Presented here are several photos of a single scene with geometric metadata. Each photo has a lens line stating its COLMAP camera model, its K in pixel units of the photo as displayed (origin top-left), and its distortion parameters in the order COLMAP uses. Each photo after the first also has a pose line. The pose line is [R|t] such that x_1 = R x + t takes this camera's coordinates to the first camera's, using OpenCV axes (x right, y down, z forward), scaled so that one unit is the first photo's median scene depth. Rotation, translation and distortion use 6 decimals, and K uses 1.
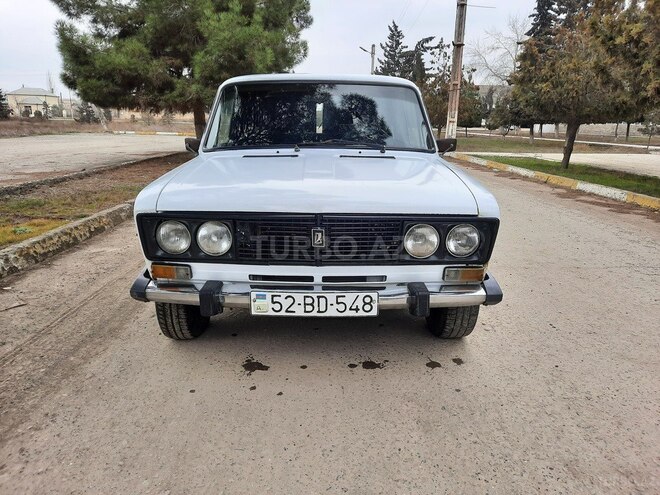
lens RADIAL K [[481.1, 0, 328.0], [0, 481.1, 246.1], [0, 0, 1]] dist [0.046485, -0.039425]
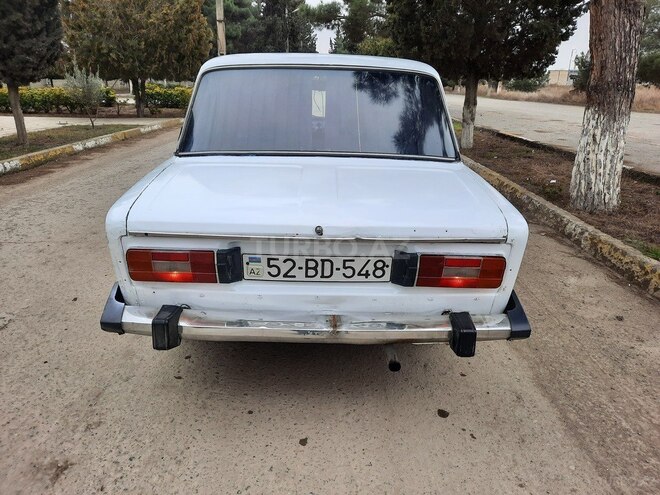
lens RADIAL K [[481.1, 0, 328.0], [0, 481.1, 246.1], [0, 0, 1]] dist [0.046485, -0.039425]
pose [[-0.999530, -0.028843, -0.010424, -0.030307], [-0.029853, 0.837105, 0.546228, -0.490836], [-0.007029, 0.546282, -0.837572, 1.732877]]
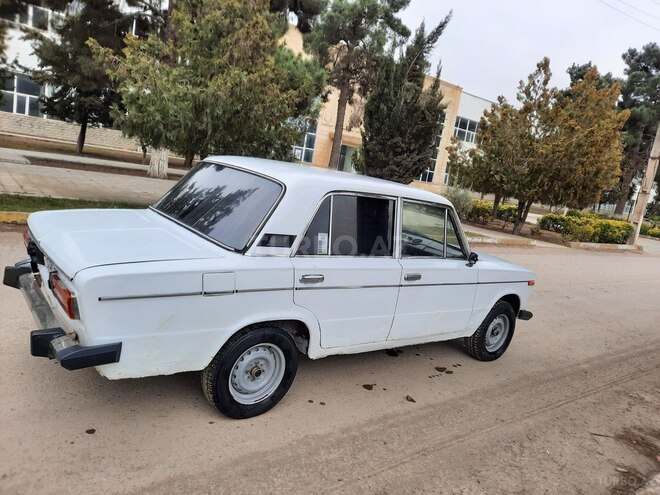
lens RADIAL K [[481.1, 0, 328.0], [0, 481.1, 246.1], [0, 0, 1]] dist [0.046485, -0.039425]
pose [[-0.603681, -0.248658, 0.757455, -0.724034], [0.027258, 0.943121, 0.331332, -0.483502], [-0.796760, 0.220665, -0.562566, 1.465952]]
